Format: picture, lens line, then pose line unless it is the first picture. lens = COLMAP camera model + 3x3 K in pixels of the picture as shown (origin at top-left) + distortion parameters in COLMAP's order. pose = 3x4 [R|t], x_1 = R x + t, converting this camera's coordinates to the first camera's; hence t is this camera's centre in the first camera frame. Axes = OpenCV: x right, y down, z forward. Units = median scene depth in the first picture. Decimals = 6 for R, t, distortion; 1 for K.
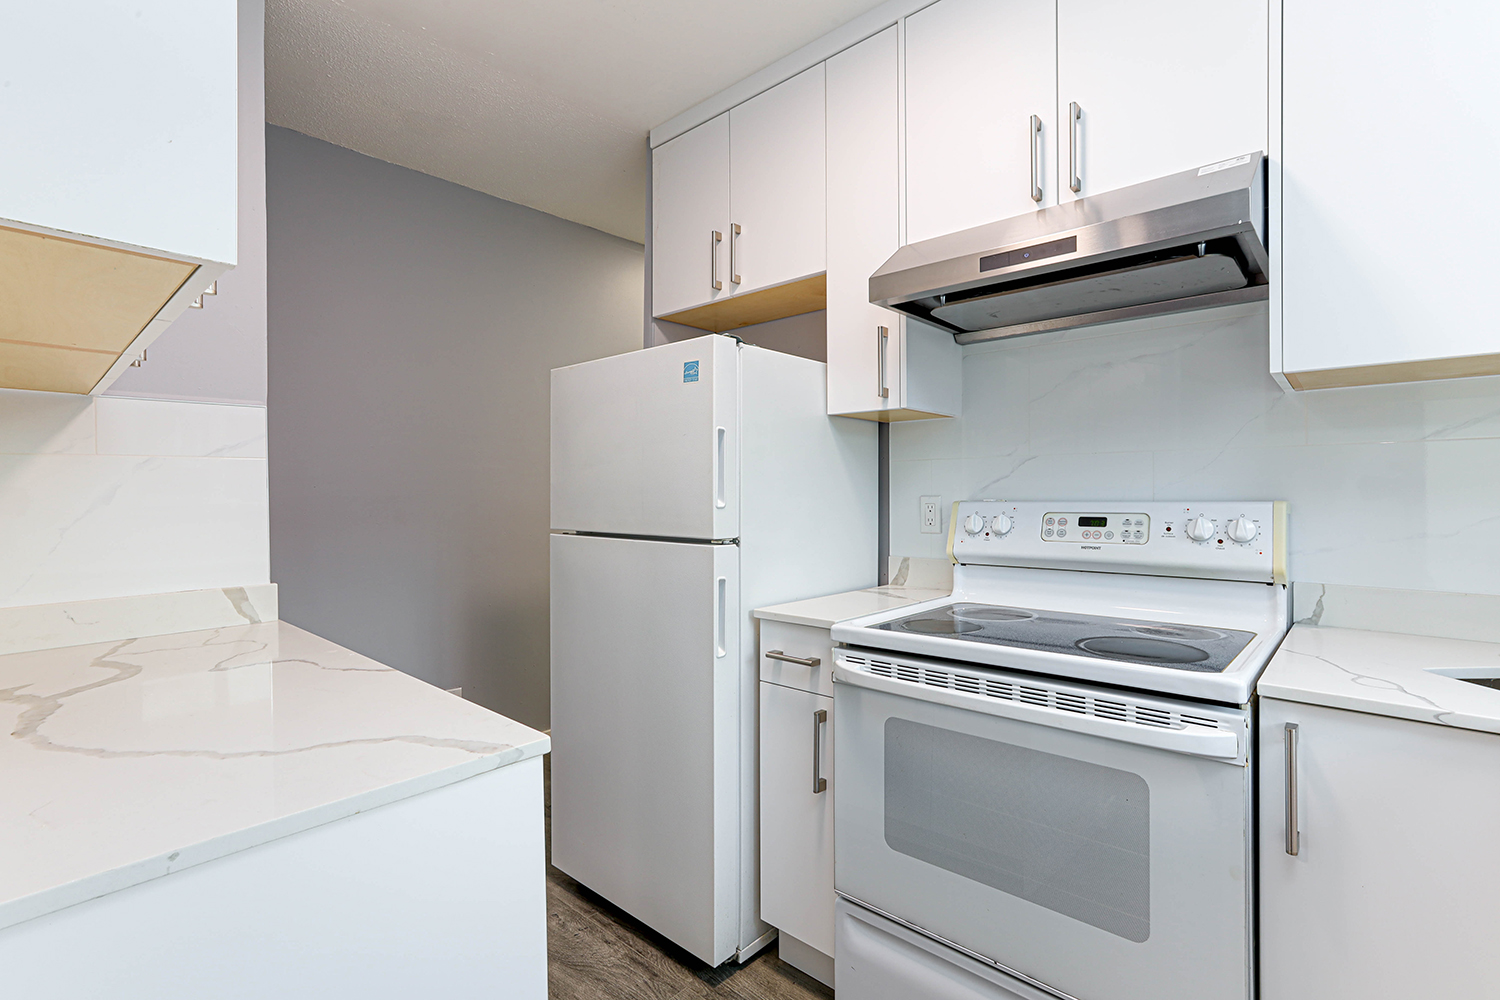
lens RADIAL K [[682.1, 0, 760.9], [0, 682.1, 504.6], [0, 0, 1]] dist [-0.015292, 0.002809]
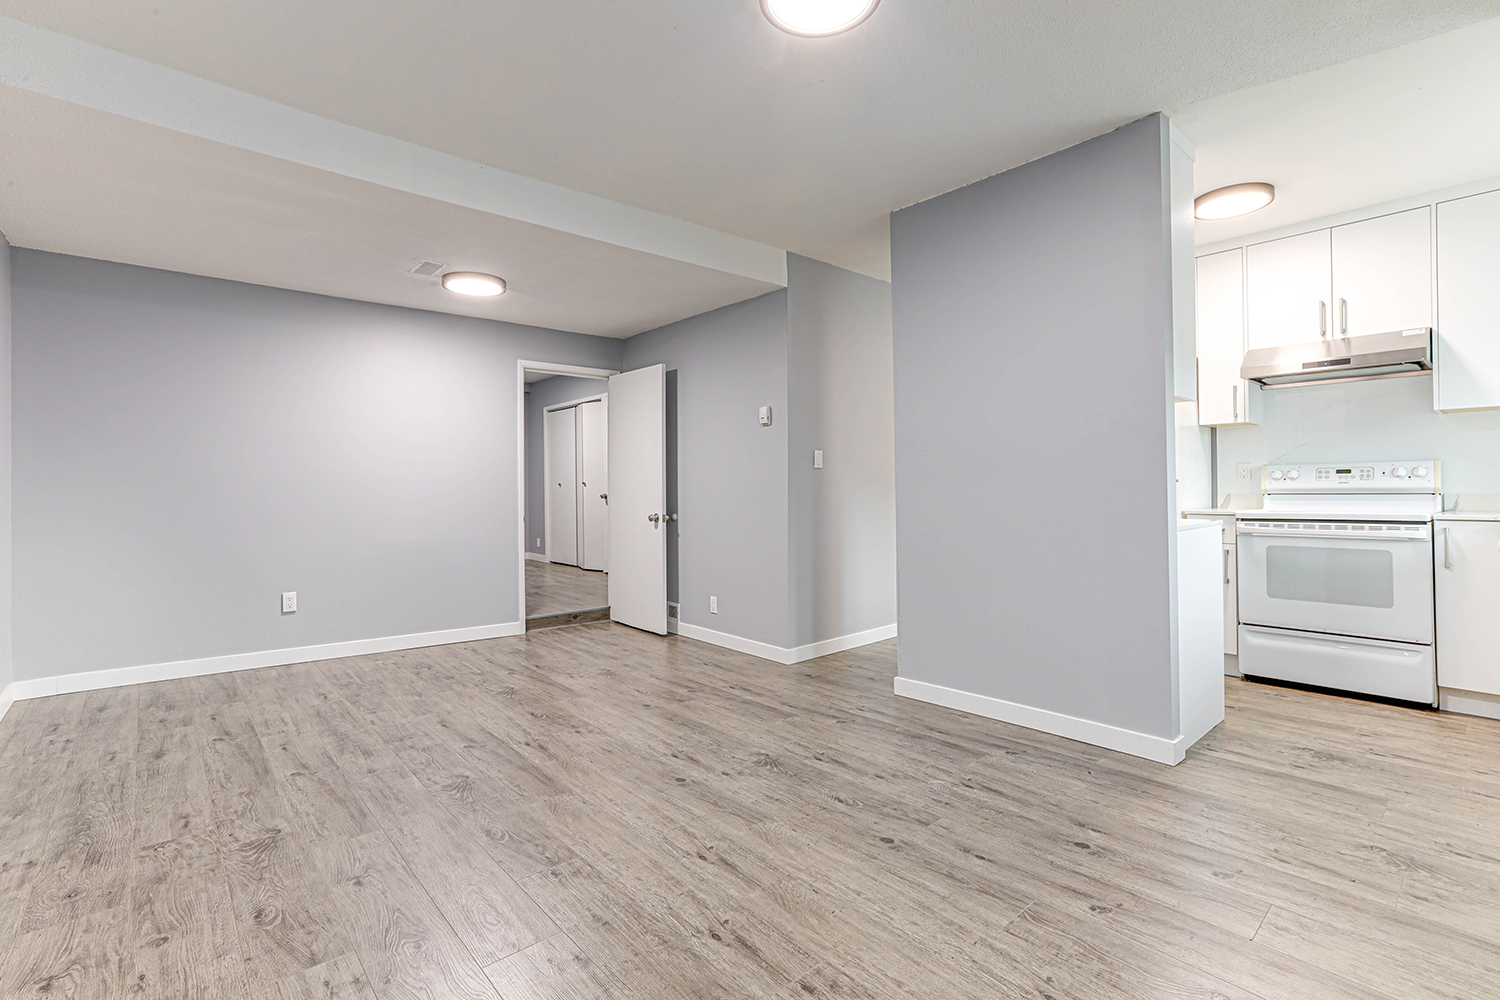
lens RADIAL K [[682.1, 0, 745.8], [0, 682.1, 494.6], [0, 0, 1]] dist [-0.015292, 0.002809]
pose [[0.992074, -0.004348, -0.125582, -1.265313], [0.003018, 0.999937, -0.010784, 0.126980], [0.125621, 0.010319, 0.992025, -1.551026]]
